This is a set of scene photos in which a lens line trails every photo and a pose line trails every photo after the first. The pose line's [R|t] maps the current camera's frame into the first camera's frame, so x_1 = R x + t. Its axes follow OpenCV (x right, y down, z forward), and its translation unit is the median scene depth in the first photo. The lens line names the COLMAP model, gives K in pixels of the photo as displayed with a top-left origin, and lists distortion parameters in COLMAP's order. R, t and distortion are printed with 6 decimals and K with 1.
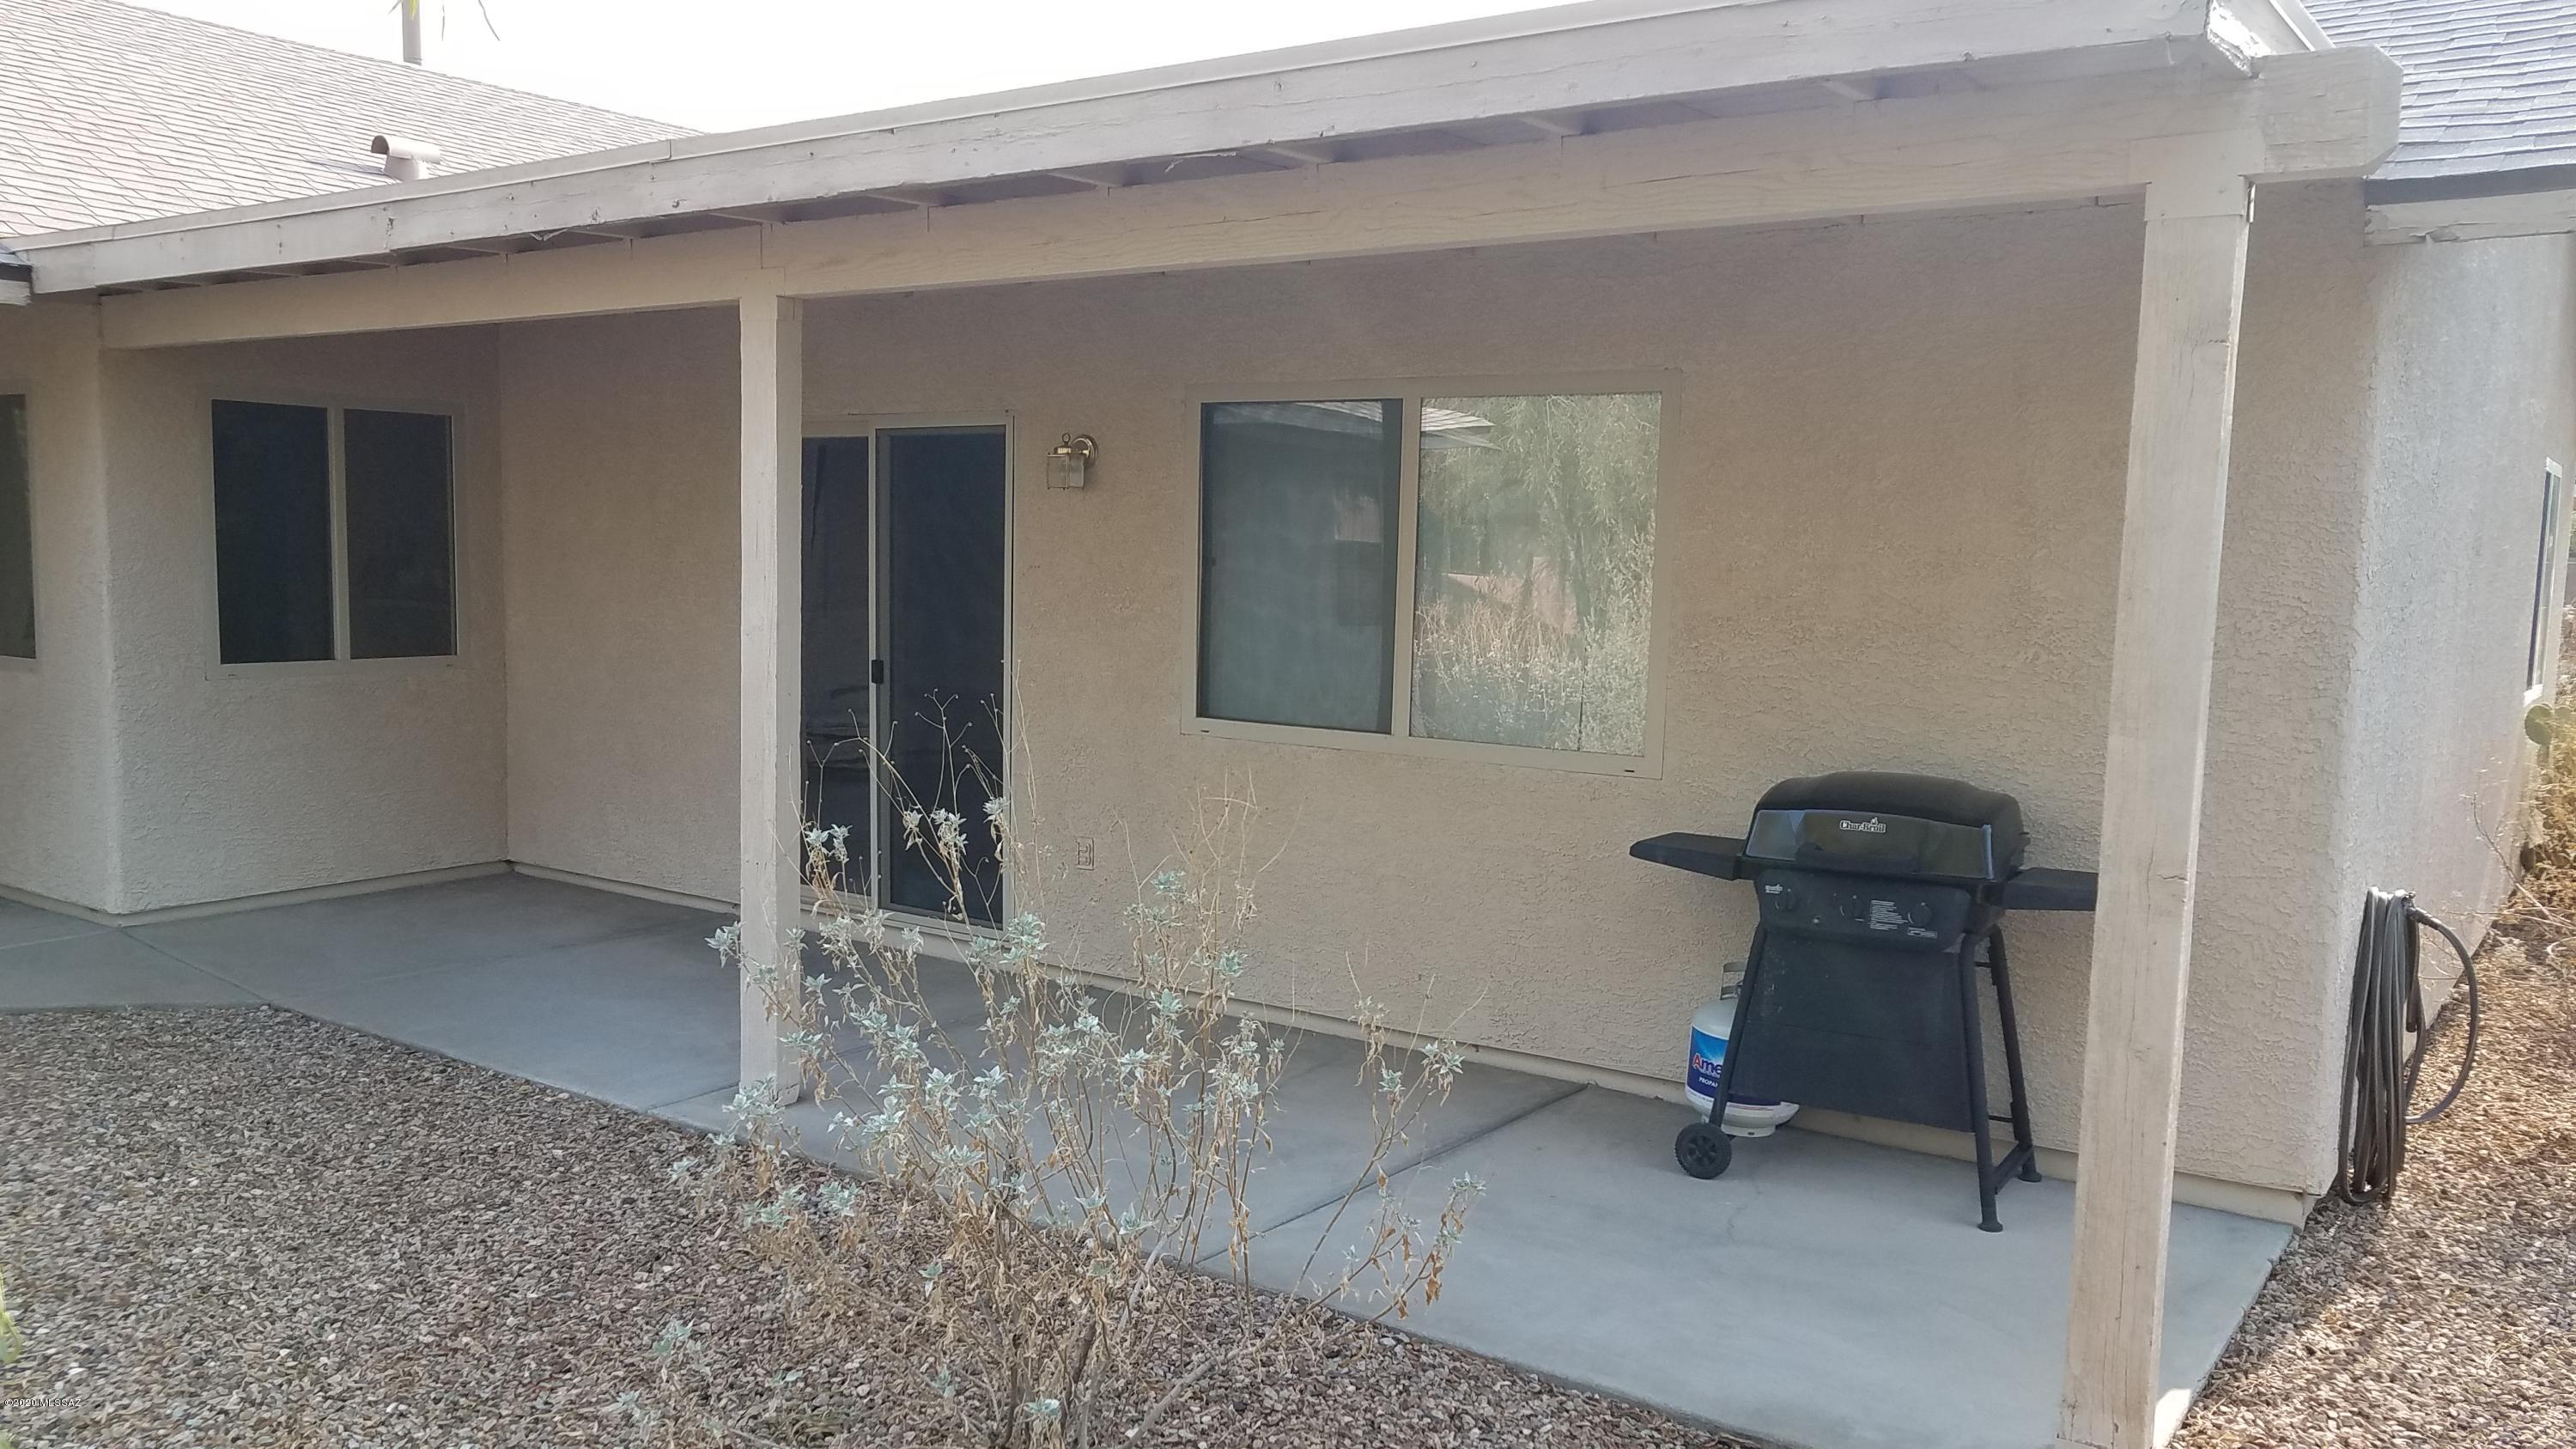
lens RADIAL K [[2025.9, 0, 1249.8], [0, 2025.9, 744.0], [0, 0, 1]] dist [0.002549, 0.041622]
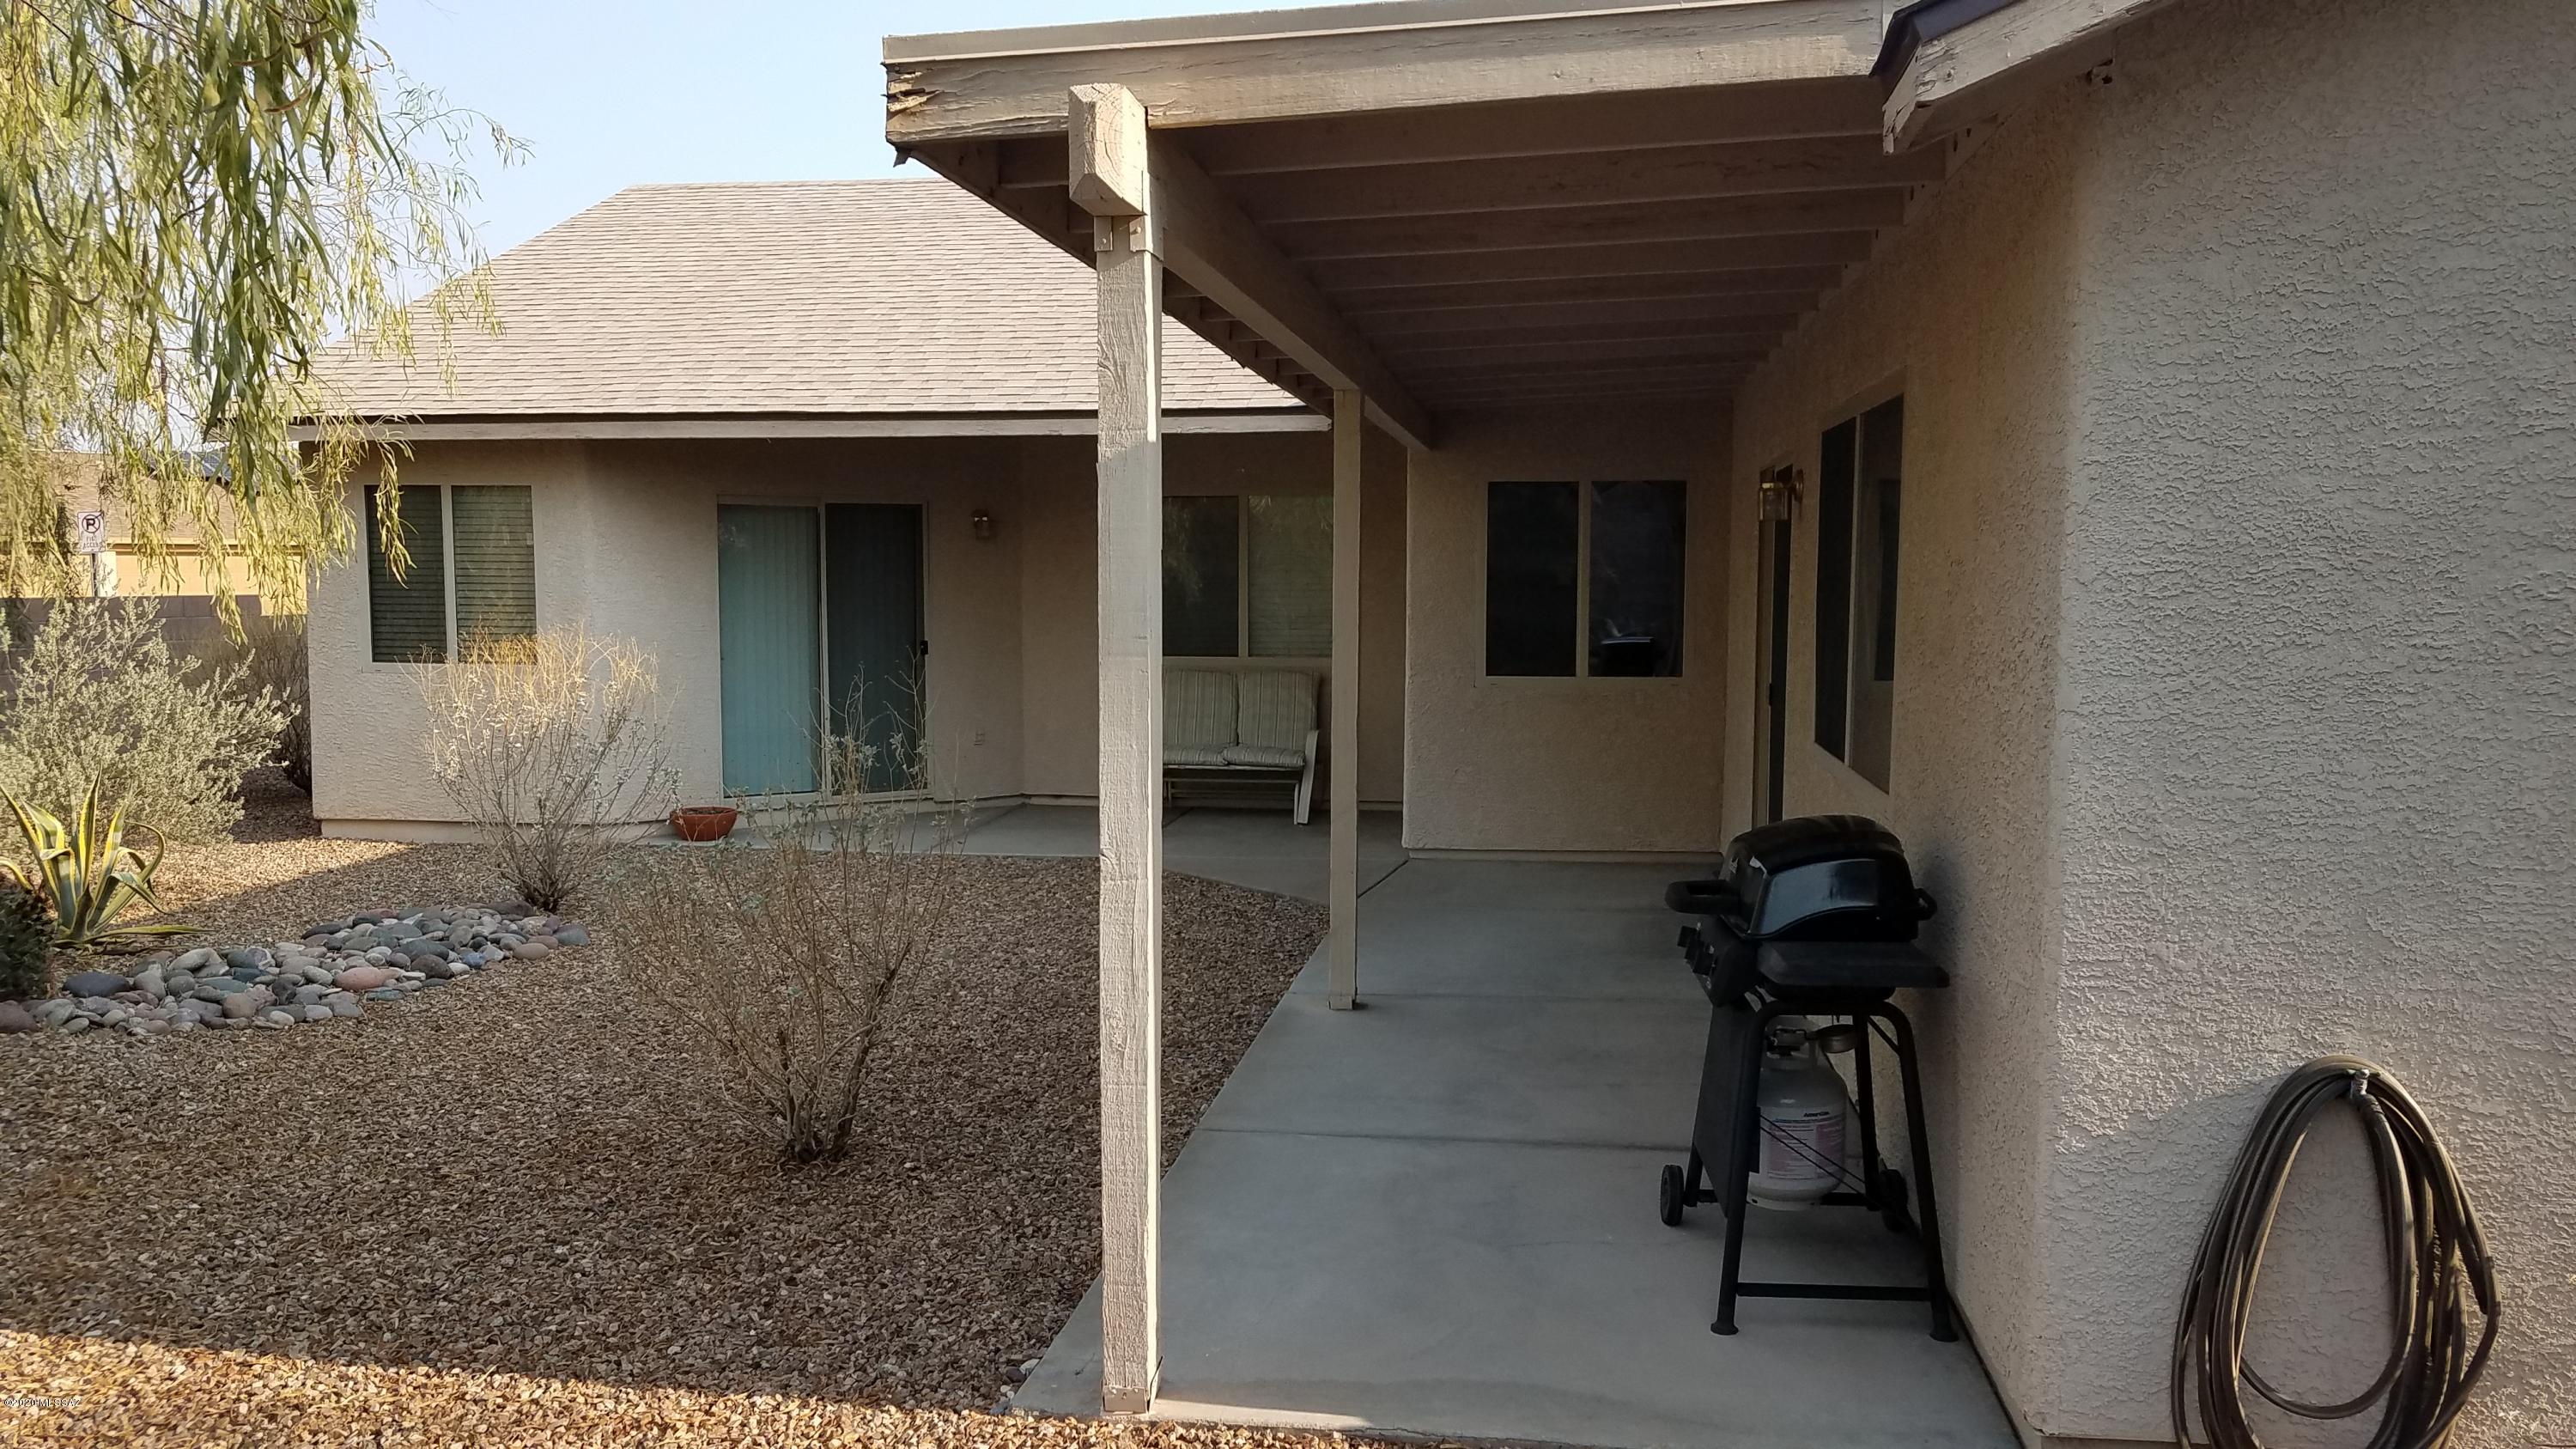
lens RADIAL K [[2025.9, 0, 1249.8], [0, 2025.9, 744.0], [0, 0, 1]] dist [0.002549, 0.041622]
pose [[0.469096, 0.064773, -0.880768, 0.627376], [-0.082124, 0.996185, 0.029522, -0.020167], [0.879320, 0.058484, 0.472626, 0.214993]]
